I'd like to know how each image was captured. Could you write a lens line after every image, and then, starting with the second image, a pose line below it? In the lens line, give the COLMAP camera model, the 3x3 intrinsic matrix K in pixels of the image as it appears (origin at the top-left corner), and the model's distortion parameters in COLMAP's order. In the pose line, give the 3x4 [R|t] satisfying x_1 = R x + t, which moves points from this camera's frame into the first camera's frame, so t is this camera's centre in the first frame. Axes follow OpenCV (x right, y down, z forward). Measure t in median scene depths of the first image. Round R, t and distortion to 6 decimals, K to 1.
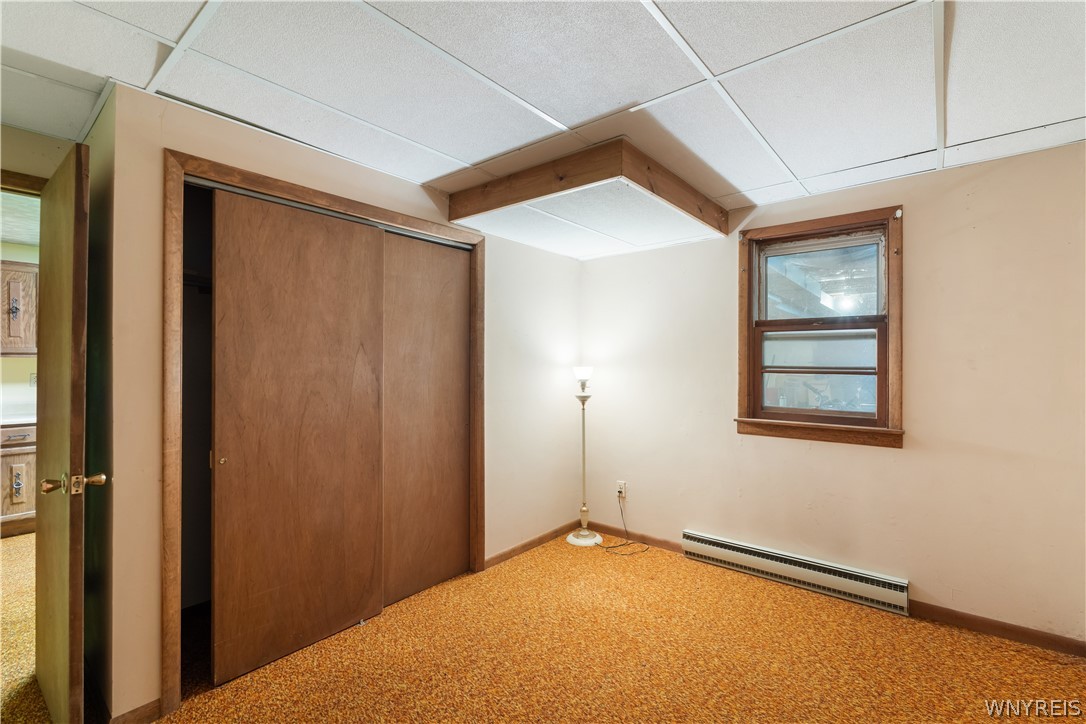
lens RADIAL K [[482.8, 0, 550.5], [0, 482.8, 364.6], [0, 0, 1]] dist [-0.004700, 0.000594]
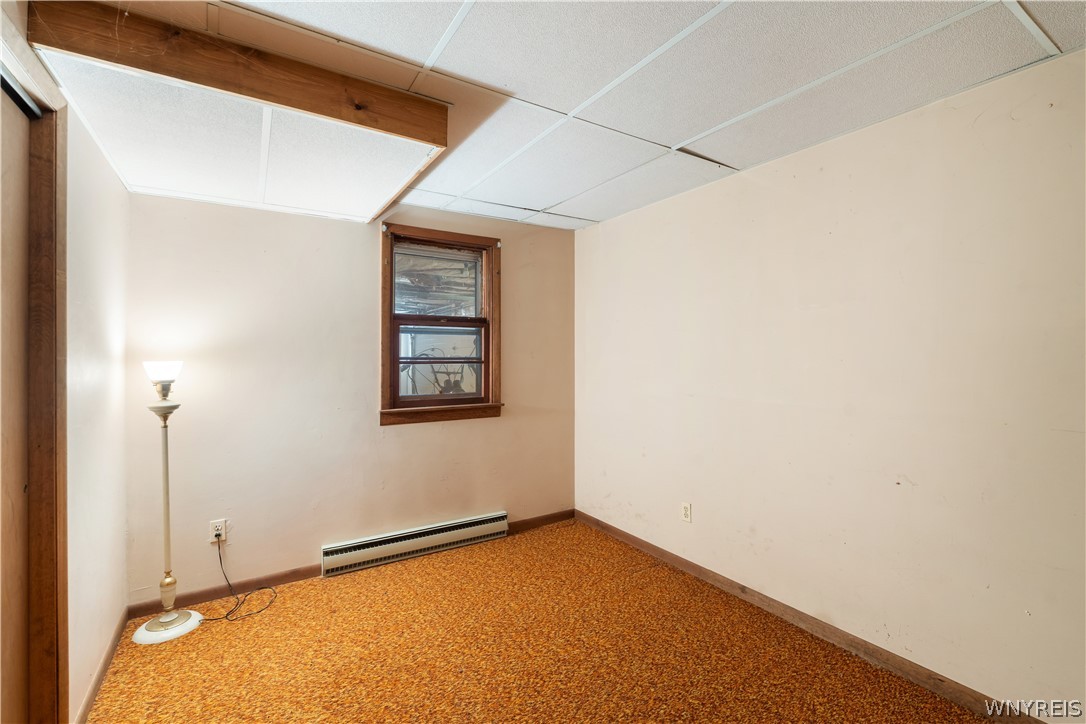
lens RADIAL K [[482.8, 0, 547.9], [0, 482.8, 358.0], [0, 0, 1]] dist [-0.004700, 0.000594]
pose [[0.313940, -0.008182, 0.949408, -0.447962], [0.006274, 0.999959, 0.006543, -0.000694], [-0.949422, 0.003903, 0.313978, 0.368376]]
